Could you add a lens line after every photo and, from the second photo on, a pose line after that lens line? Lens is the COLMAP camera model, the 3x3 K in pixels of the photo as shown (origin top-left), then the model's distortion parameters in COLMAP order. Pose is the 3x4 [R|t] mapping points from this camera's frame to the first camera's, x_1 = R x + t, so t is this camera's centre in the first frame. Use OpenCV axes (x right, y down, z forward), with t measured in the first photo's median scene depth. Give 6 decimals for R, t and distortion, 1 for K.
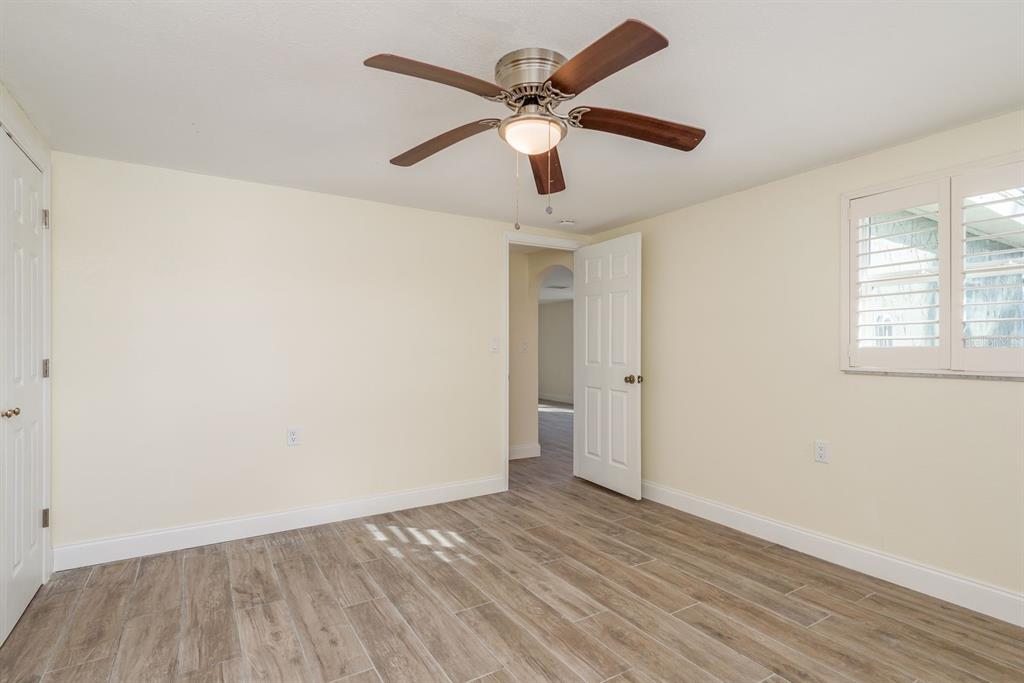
lens RADIAL K [[501.6, 0, 473.2], [0, 501.6, 352.1], [0, 0, 1]] dist [0.003069, 0.000037]
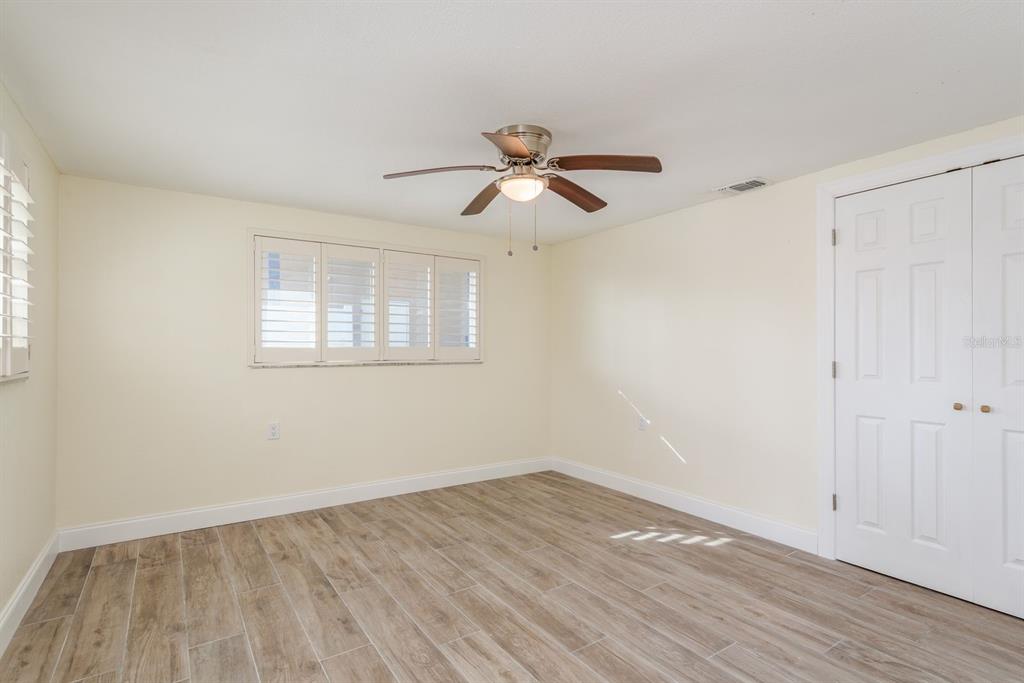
lens RADIAL K [[501.6, 0, 518.3], [0, 501.6, 342.9], [0, 0, 1]] dist [0.003069, 0.000037]
pose [[-0.991601, -0.004537, -0.129255, 0.255120], [-0.004646, 0.999989, 0.000544, -0.019218], [0.129252, 0.001140, -0.991611, 1.968696]]
